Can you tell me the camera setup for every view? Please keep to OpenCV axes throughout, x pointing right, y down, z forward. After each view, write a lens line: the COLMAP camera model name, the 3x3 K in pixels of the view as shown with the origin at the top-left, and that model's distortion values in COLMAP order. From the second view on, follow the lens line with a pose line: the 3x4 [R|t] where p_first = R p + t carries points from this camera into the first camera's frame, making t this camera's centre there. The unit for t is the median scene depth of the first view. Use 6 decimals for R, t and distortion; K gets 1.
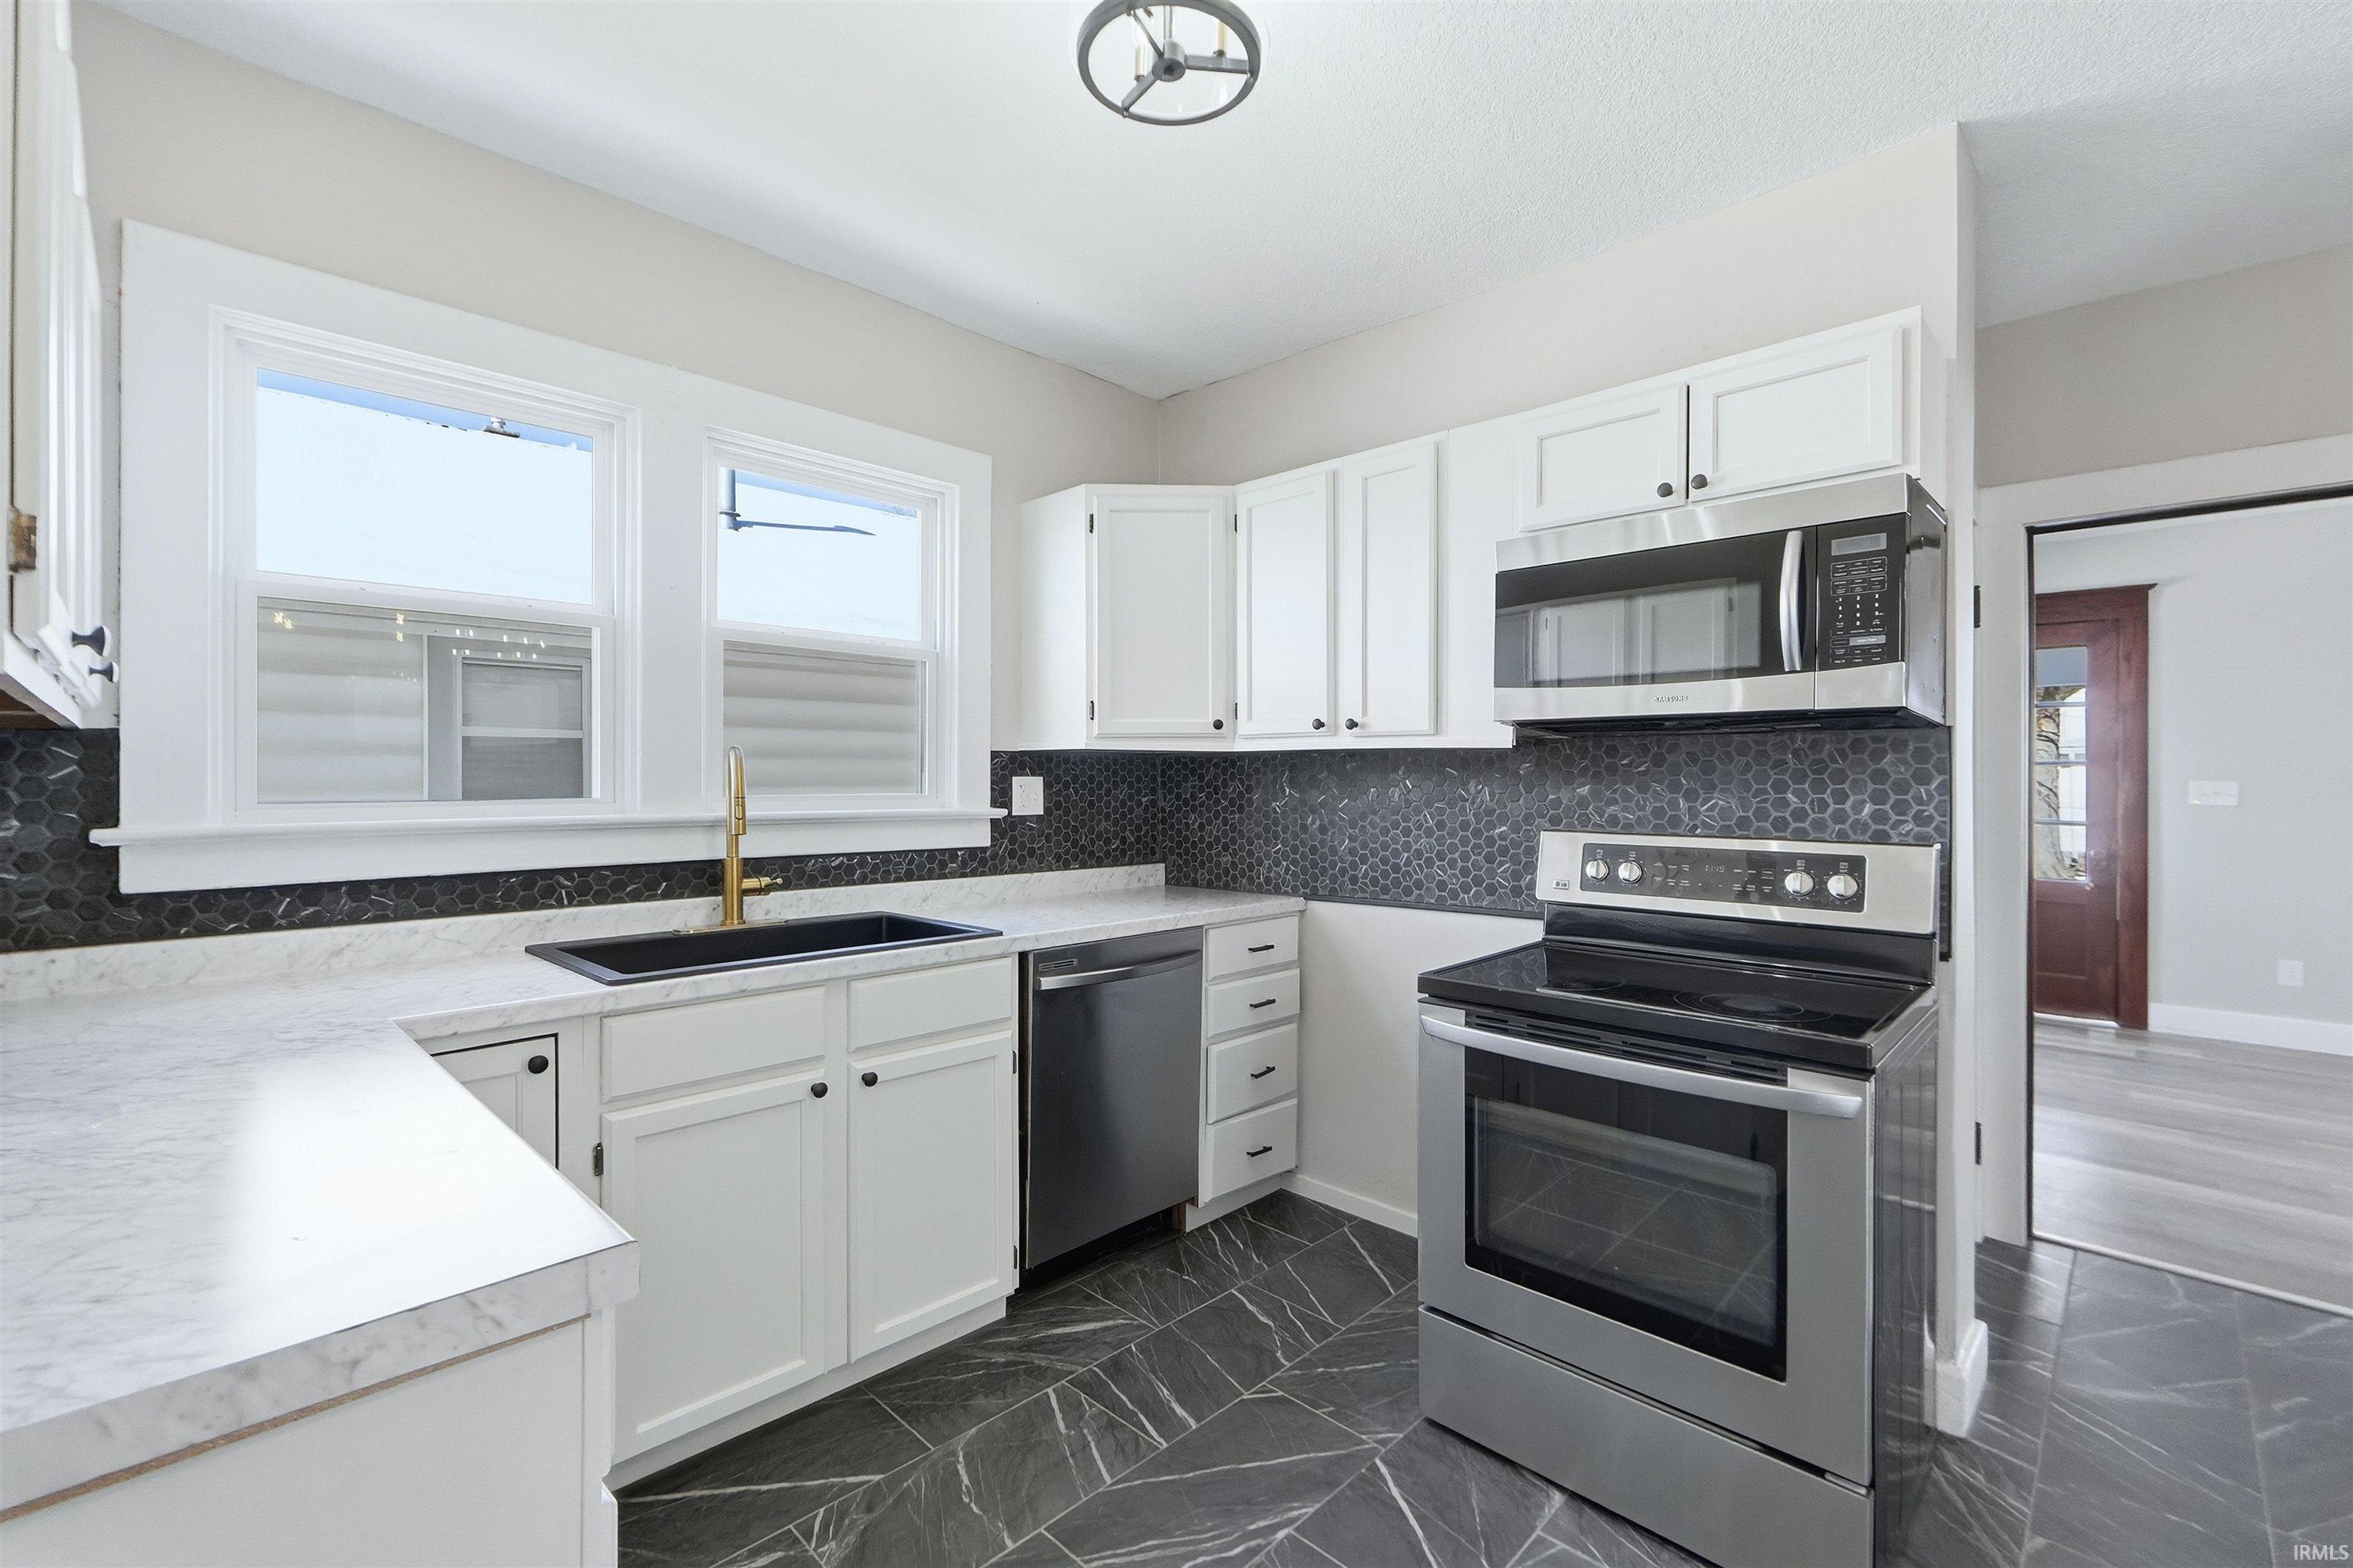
lens RADIAL K [[1019.9, 0, 1163.0], [0, 1019.9, 778.5], [0, 0, 1]] dist [0.005053, -0.000273]
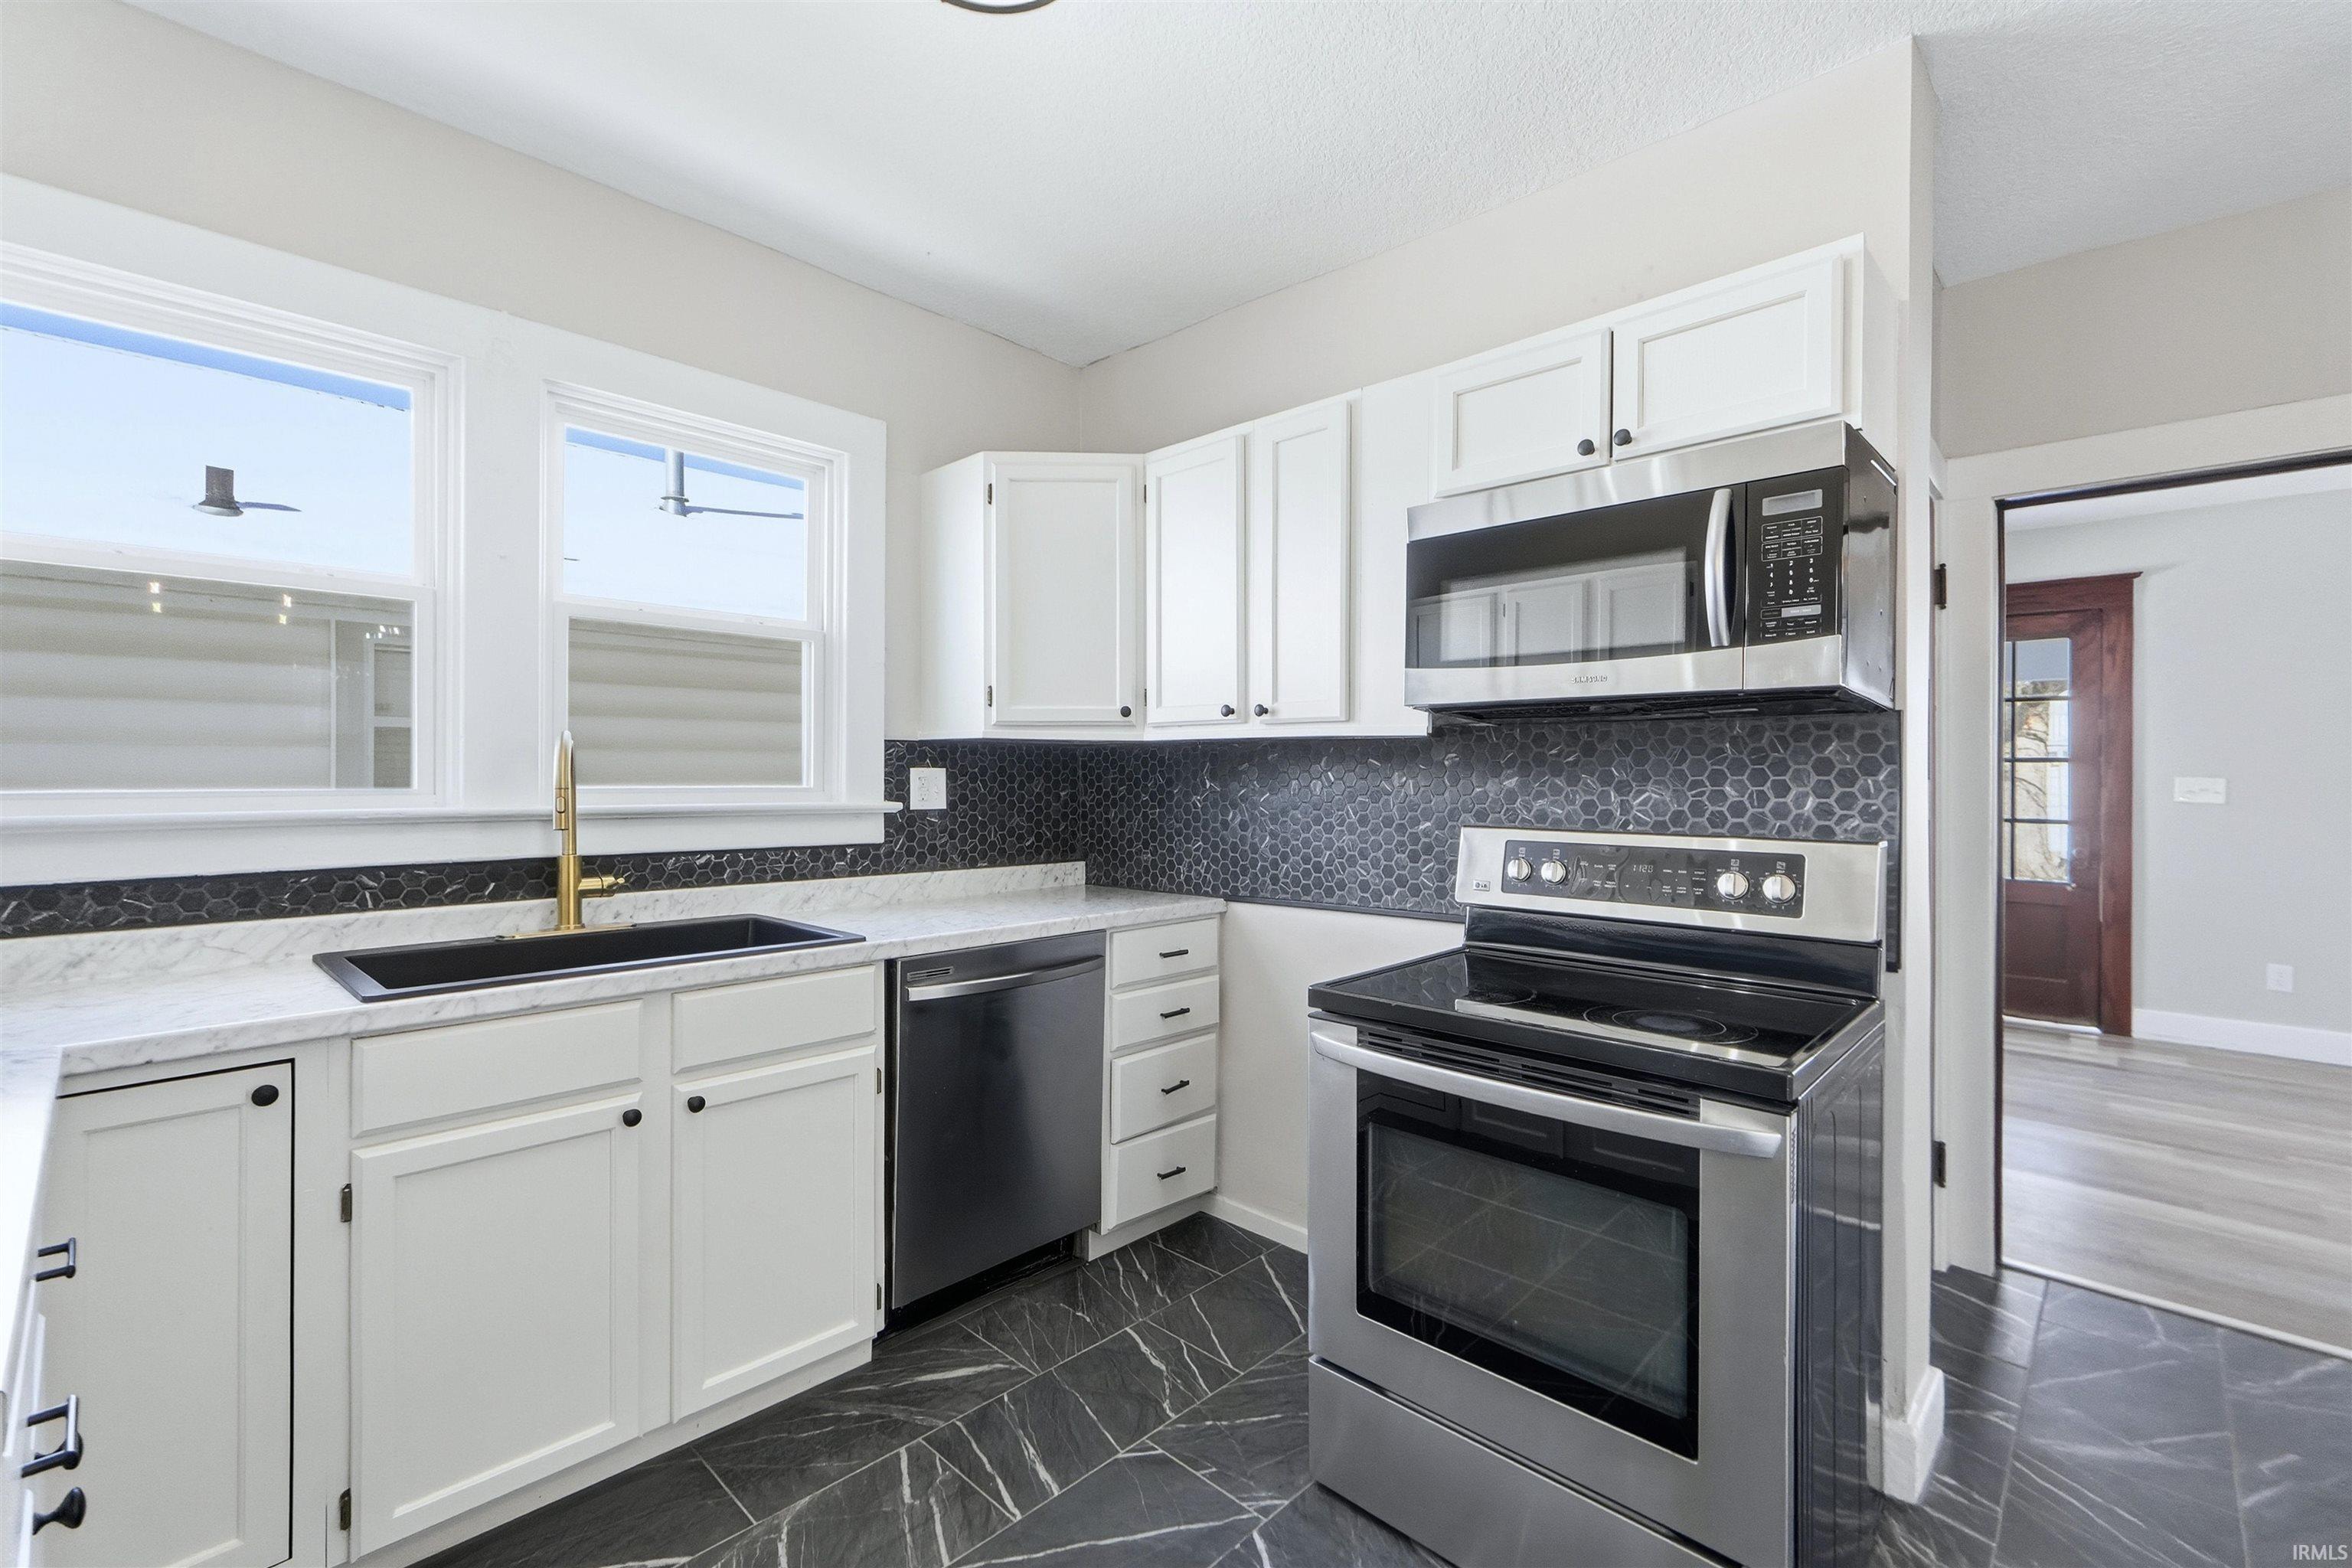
lens RADIAL K [[1023.2, 0, 1163.3], [0, 1023.2, 776.5], [0, 0, 1]] dist [0.007662, 0.000430]
pose [[0.999969, 0.001875, 0.007627, 0.092580], [-0.001882, 0.999998, 0.000861, 0.005799], [-0.007625, -0.000875, 0.999971, 0.082242]]
